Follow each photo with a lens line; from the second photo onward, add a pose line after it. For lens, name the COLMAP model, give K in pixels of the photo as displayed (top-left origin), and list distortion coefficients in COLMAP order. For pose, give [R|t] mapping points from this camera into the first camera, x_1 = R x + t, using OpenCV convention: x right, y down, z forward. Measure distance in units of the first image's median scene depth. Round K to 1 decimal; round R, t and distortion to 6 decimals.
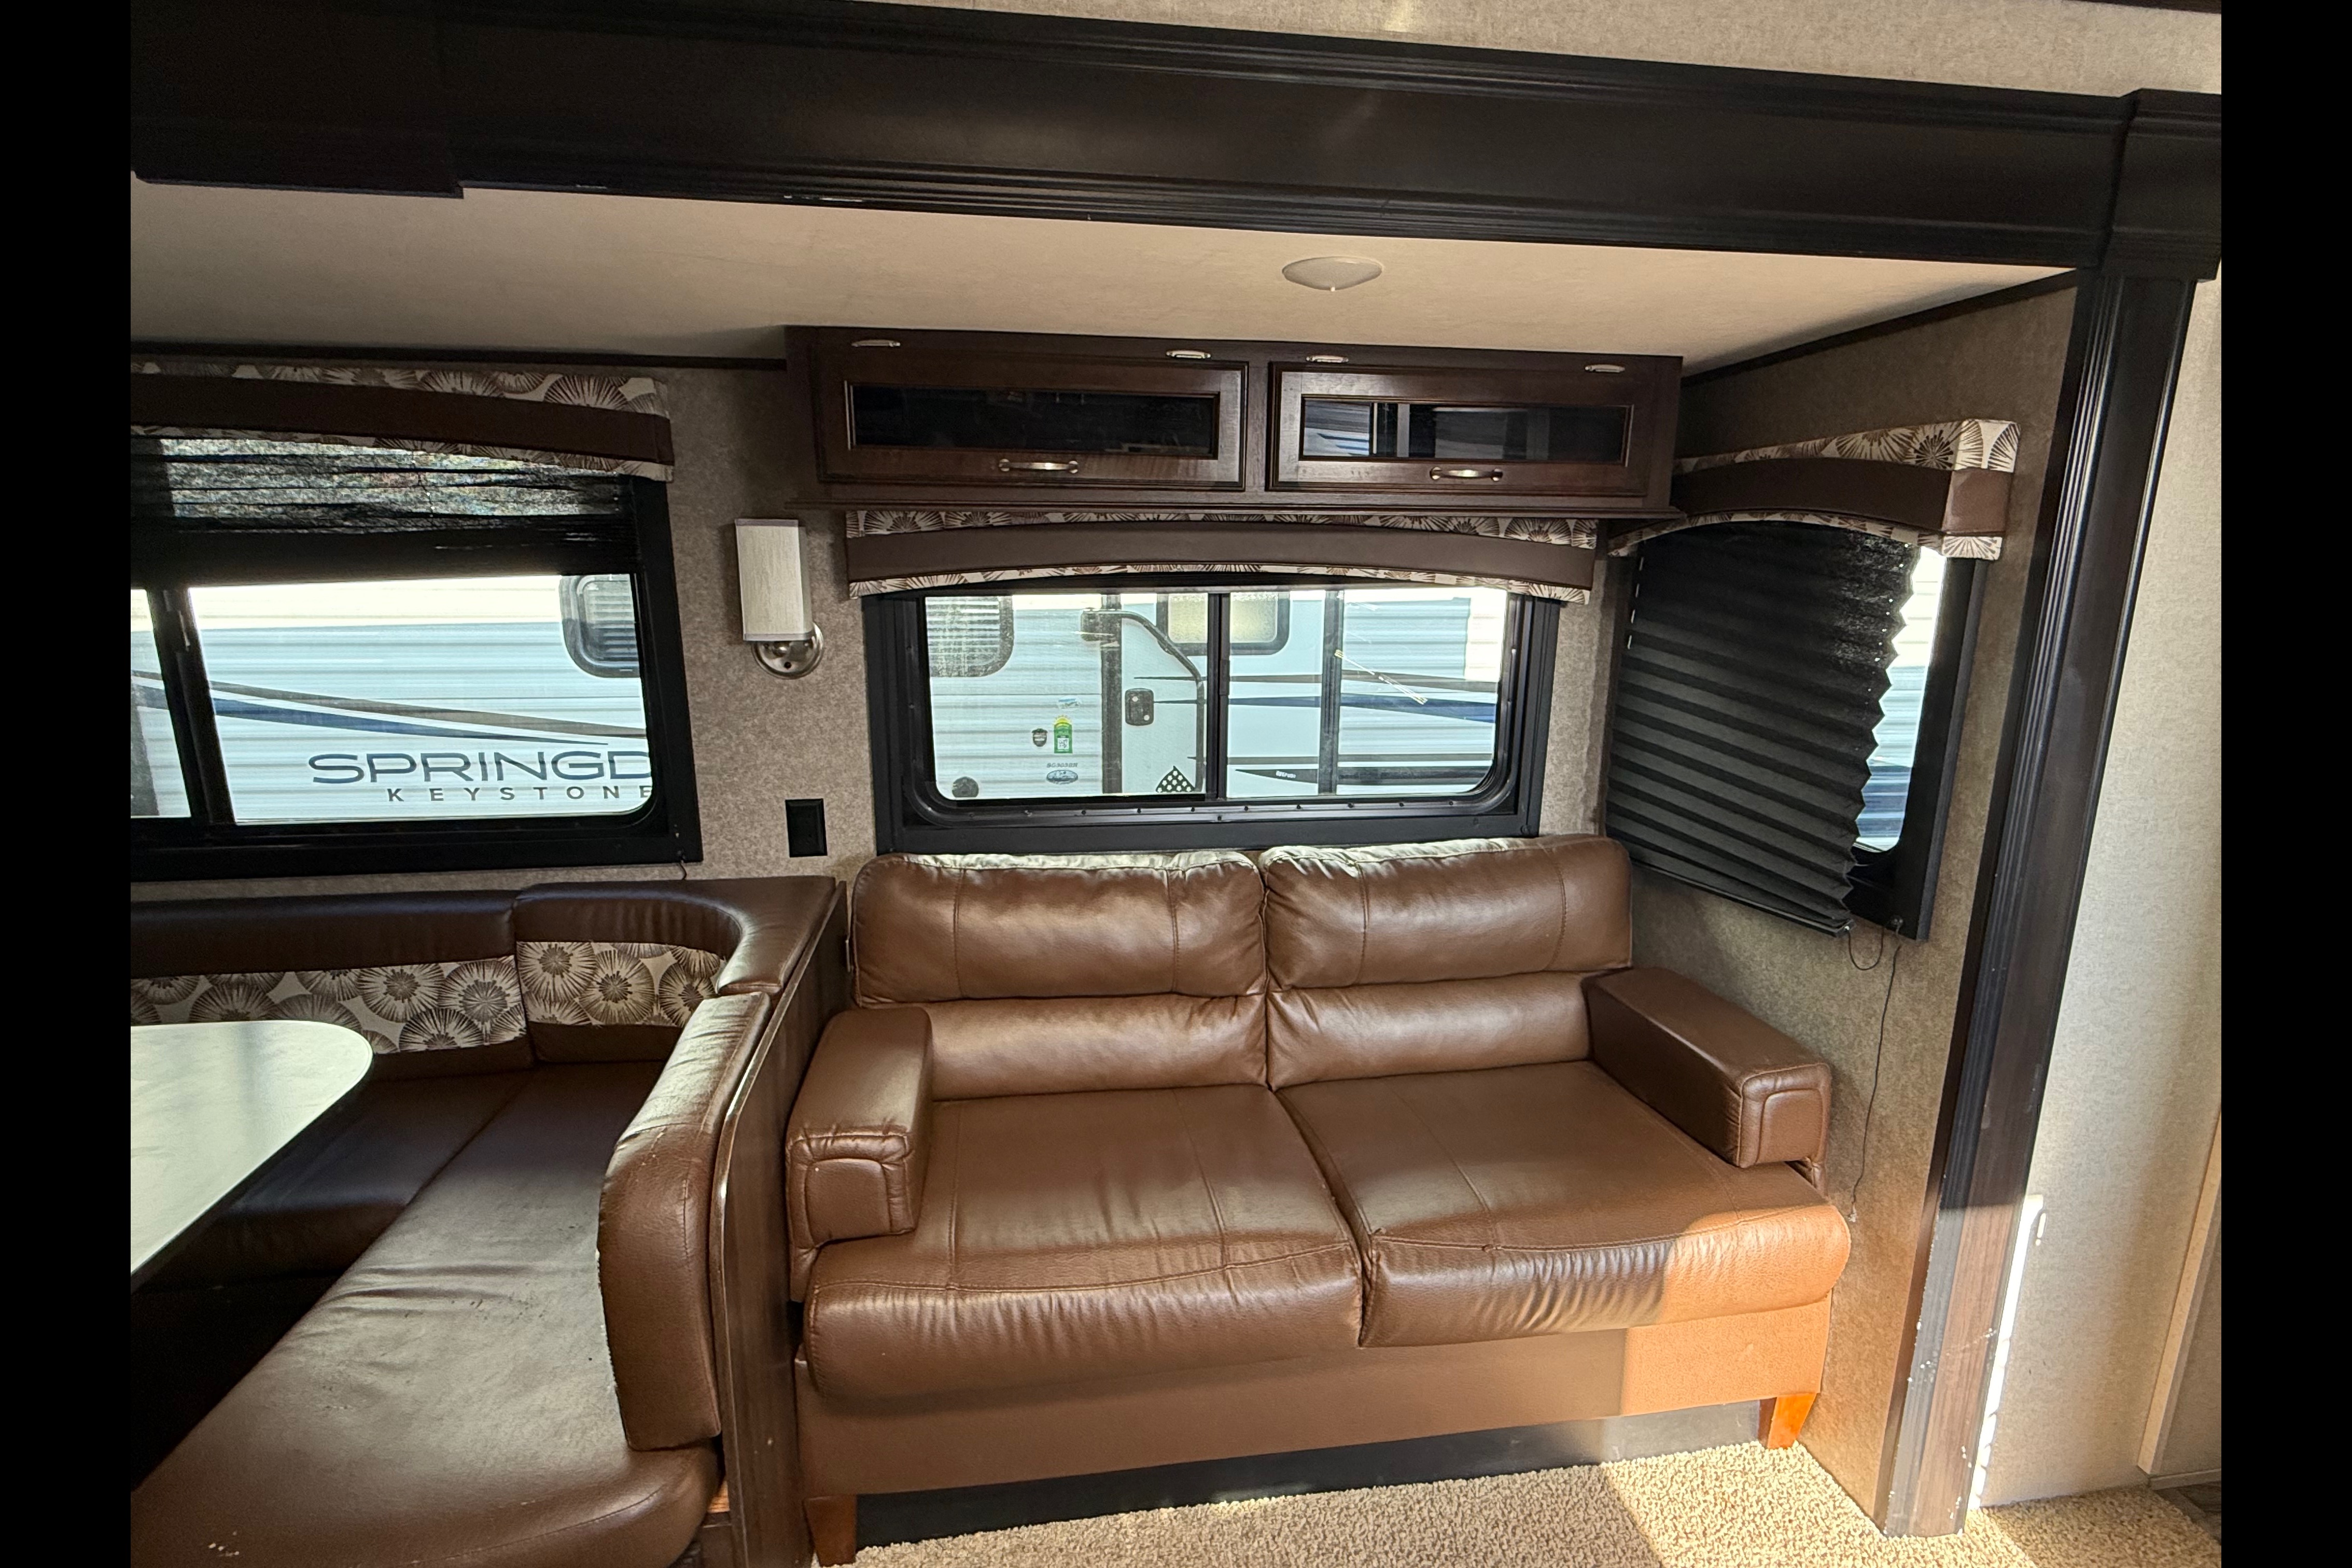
lens RADIAL K [[1074.2, 0, 1321.1], [0, 1074.2, 789.0], [0, 0, 1]] dist [0.003917, 0.000502]
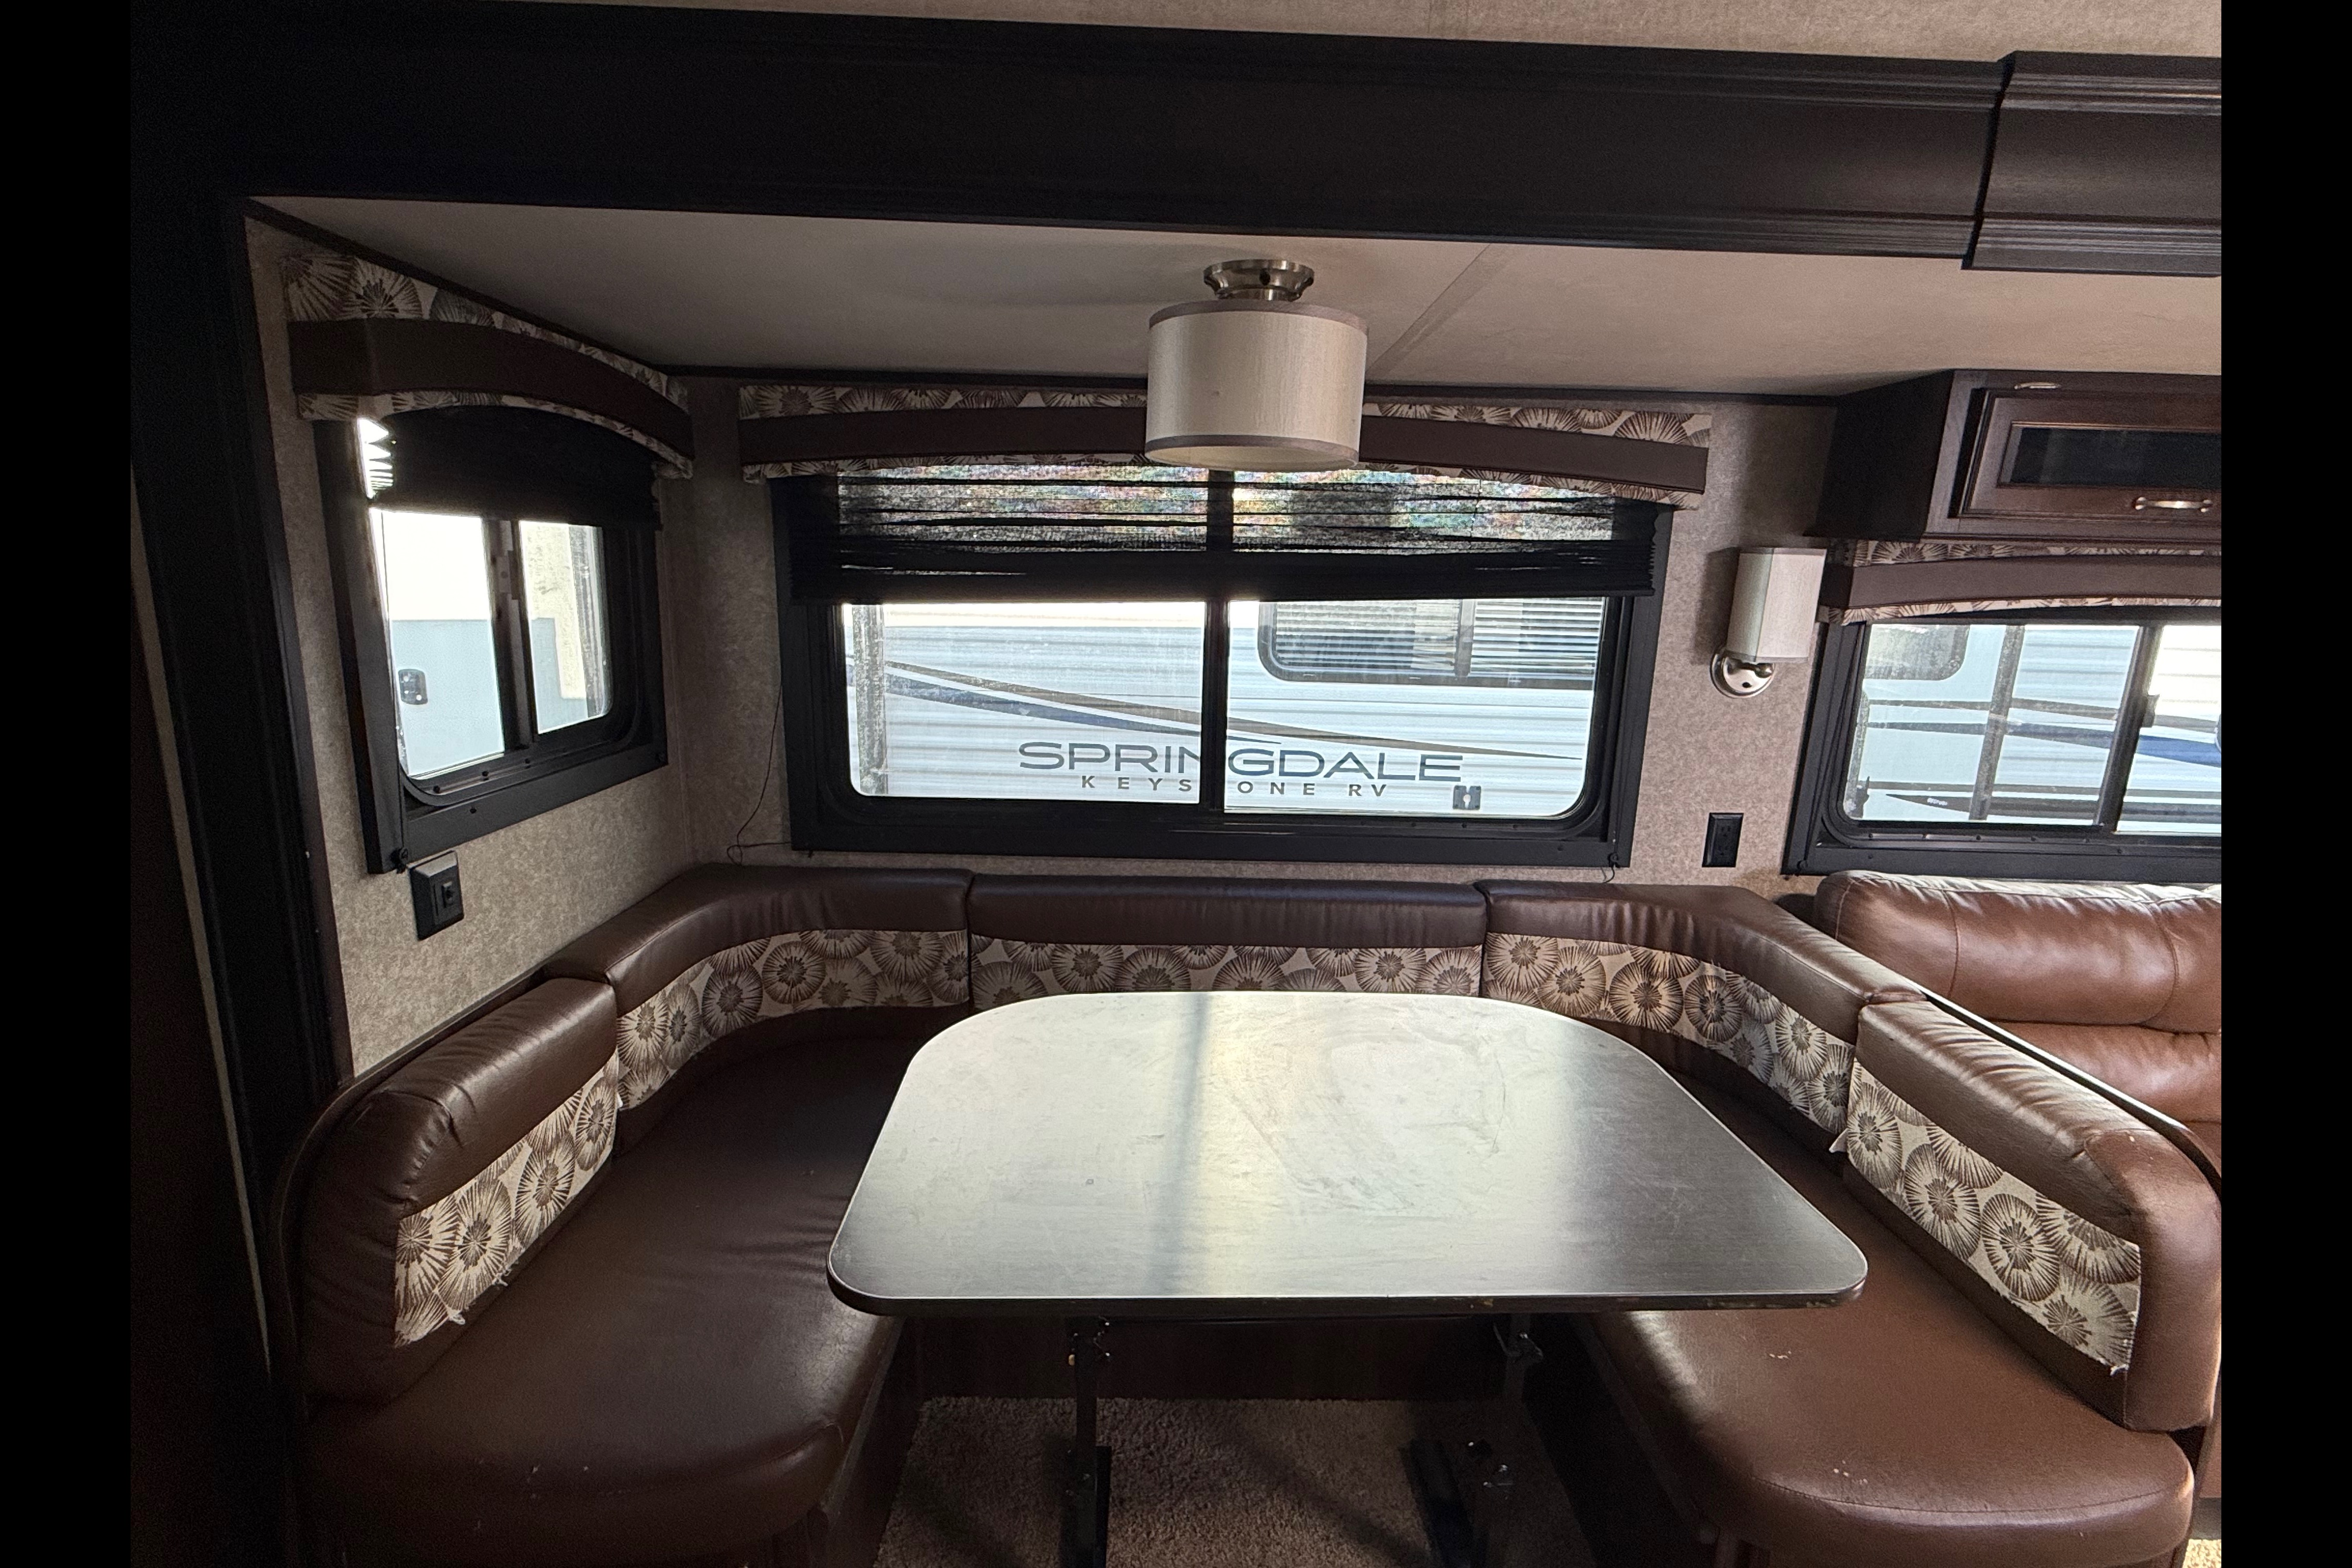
lens RADIAL K [[1074.2, 0, 1176.0], [0, 1074.2, 785.7], [0, 0, 1]] dist [0.003917, 0.000502]
pose [[0.991933, 0.046690, -0.117847, -0.921598], [-0.047320, 0.998877, -0.002554, 0.011772], [0.117596, 0.008110, 0.993028, -0.106401]]
